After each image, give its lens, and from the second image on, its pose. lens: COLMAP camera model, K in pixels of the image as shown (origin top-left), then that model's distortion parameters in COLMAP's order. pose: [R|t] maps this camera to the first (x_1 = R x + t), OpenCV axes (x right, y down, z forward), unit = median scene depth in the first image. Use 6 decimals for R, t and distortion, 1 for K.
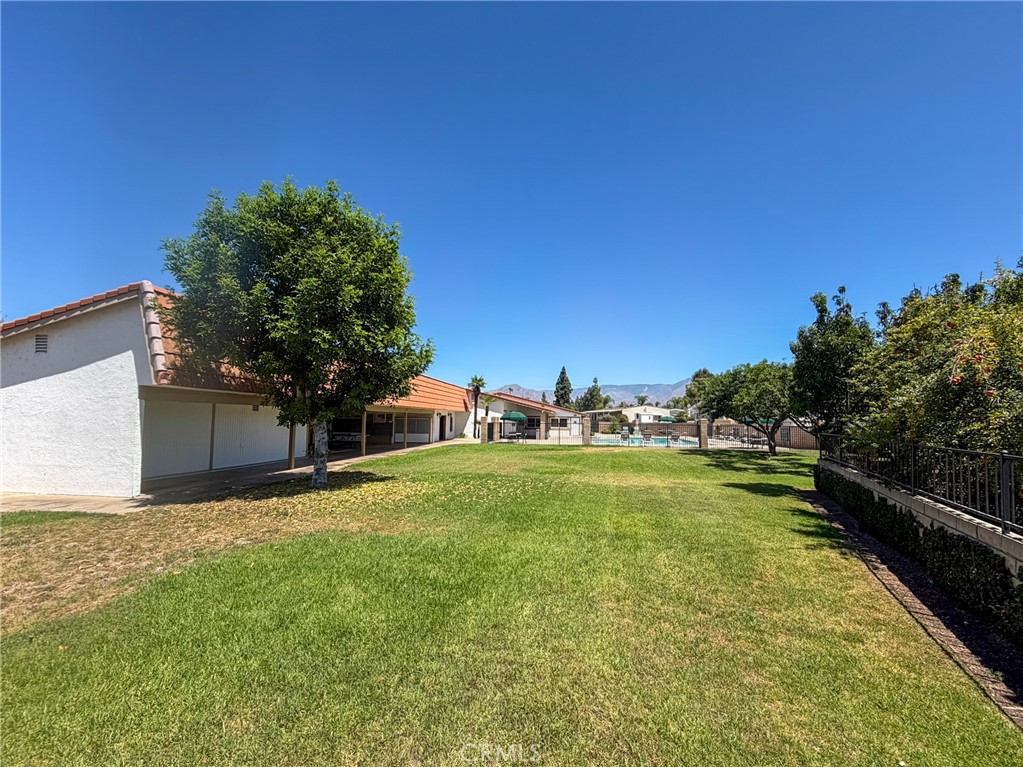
lens RADIAL K [[438.1, 0, 511.2], [0, 438.1, 389.7], [0, 0, 1]] dist [-0.002537, -0.000185]
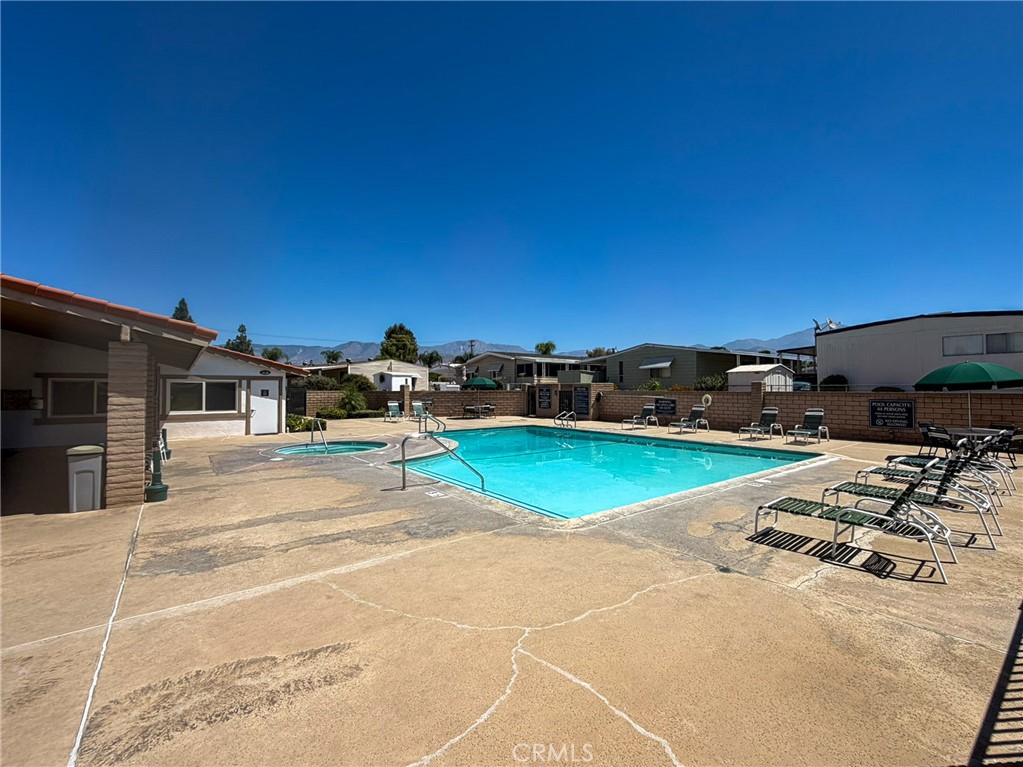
lens RADIAL K [[448.0, 0, 530.6], [0, 448.0, 389.1], [0, 0, 1]] dist [0.003325, 0.000120]
pose [[0.703817, -0.012868, 0.710265, 0.040567], [-0.038223, 0.997702, 0.055952, 0.038637], [-0.709353, -0.066528, 0.701707, 0.537235]]
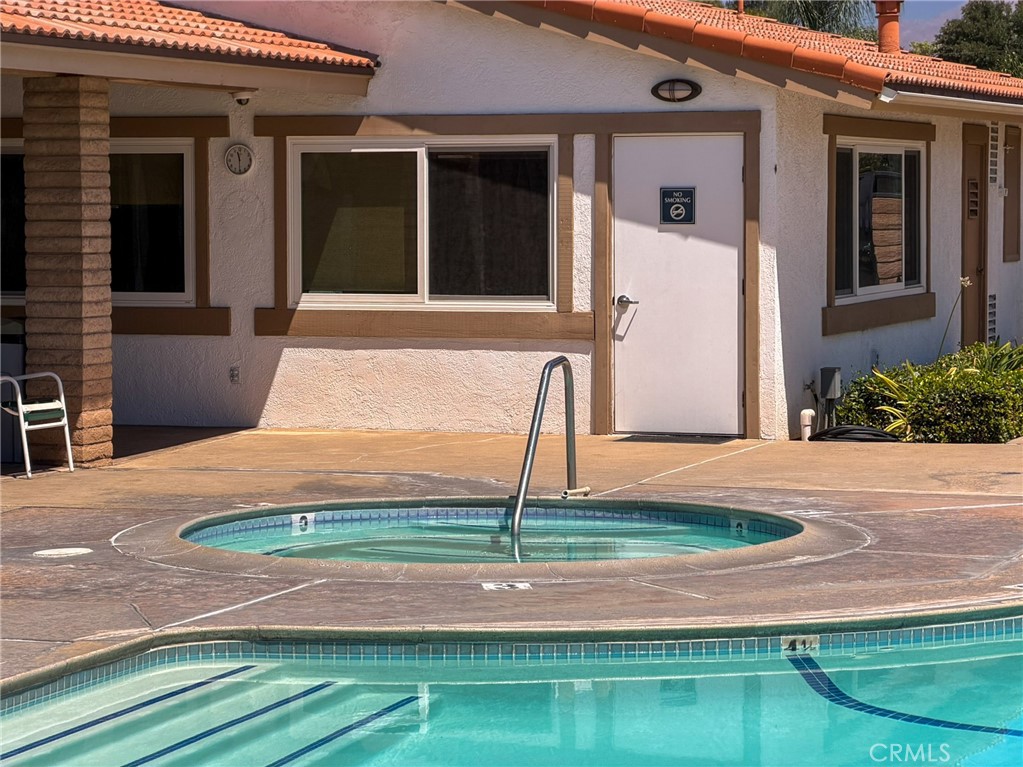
lens RADIAL K [[3088.5, 0, 509.7], [0, 3088.5, 385.9], [0, 0, 1]] dist [0.061598, 0.000000]
pose [[0.968890, 0.001792, -0.247487, 0.195903], [0.030105, 0.991695, 0.125042, 0.039528], [0.245656, -0.128603, 0.960789, 0.514350]]
